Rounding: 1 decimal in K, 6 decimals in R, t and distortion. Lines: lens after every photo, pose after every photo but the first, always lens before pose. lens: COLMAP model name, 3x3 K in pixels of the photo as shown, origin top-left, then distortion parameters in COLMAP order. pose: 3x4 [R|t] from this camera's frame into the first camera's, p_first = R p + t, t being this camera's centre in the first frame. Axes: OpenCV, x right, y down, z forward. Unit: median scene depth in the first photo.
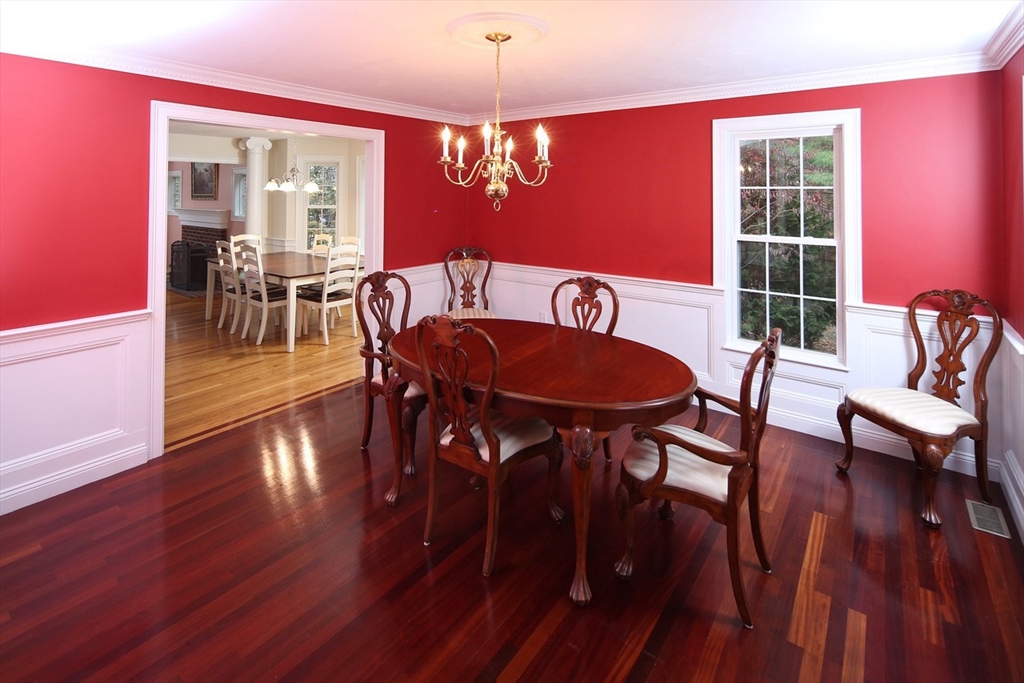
lens RADIAL K [[463.4, 0, 512.0], [0, 463.4, 341.5], [0, 0, 1]] dist [-0.000798, -0.000050]
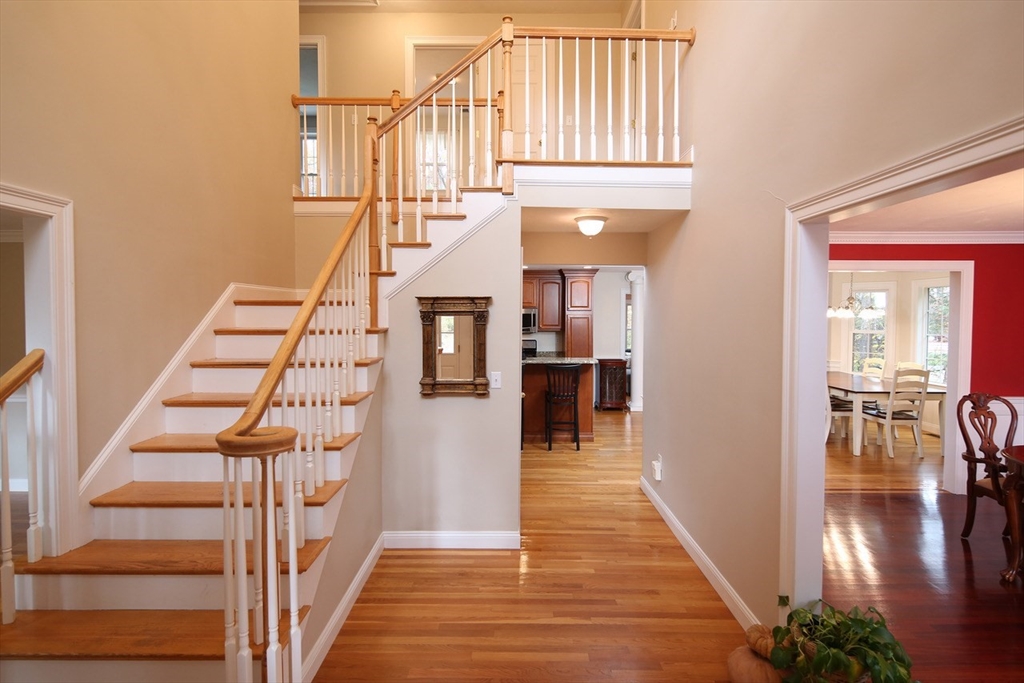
lens RADIAL K [[520.3, 0, 512.0], [0, 520.3, 341.5], [0, 0, 1]] dist [-0.001710, -0.000441]
pose [[0.616187, 0.041752, -0.786492, -0.007498], [-0.239525, 0.961228, -0.136631, 0.169075], [0.750294, 0.272575, 0.602297, -0.619548]]
